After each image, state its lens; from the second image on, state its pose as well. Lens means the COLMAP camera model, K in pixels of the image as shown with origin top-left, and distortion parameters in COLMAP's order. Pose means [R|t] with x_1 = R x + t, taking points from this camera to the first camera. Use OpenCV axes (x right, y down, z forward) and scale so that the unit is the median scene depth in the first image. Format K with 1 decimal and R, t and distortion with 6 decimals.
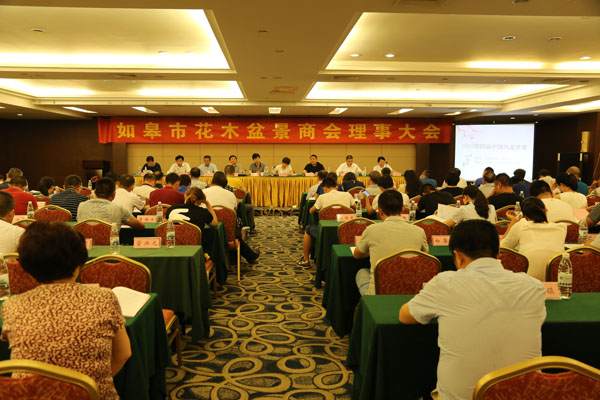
lens RADIAL K [[494.4, 0, 300.0], [0, 494.4, 200.0], [0, 0, 1]] dist [-0.058295, 0.006654]
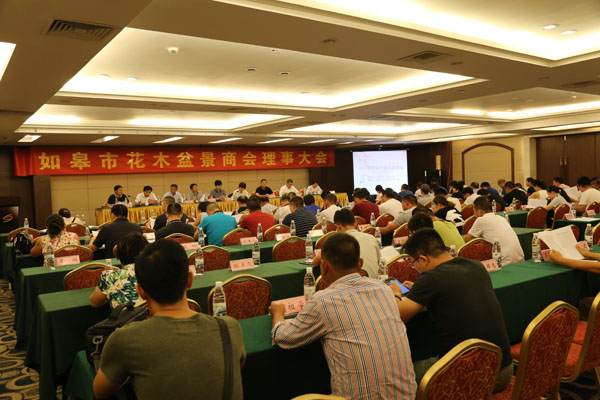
lens RADIAL K [[494.4, 0, 300.0], [0, 494.4, 200.0], [0, 0, 1]] dist [-0.058295, 0.006654]
pose [[0.848062, -0.059668, 0.526527, -0.438319], [0.087951, 0.995708, -0.028823, -0.004922], [-0.522547, 0.070752, 0.849670, 0.003468]]
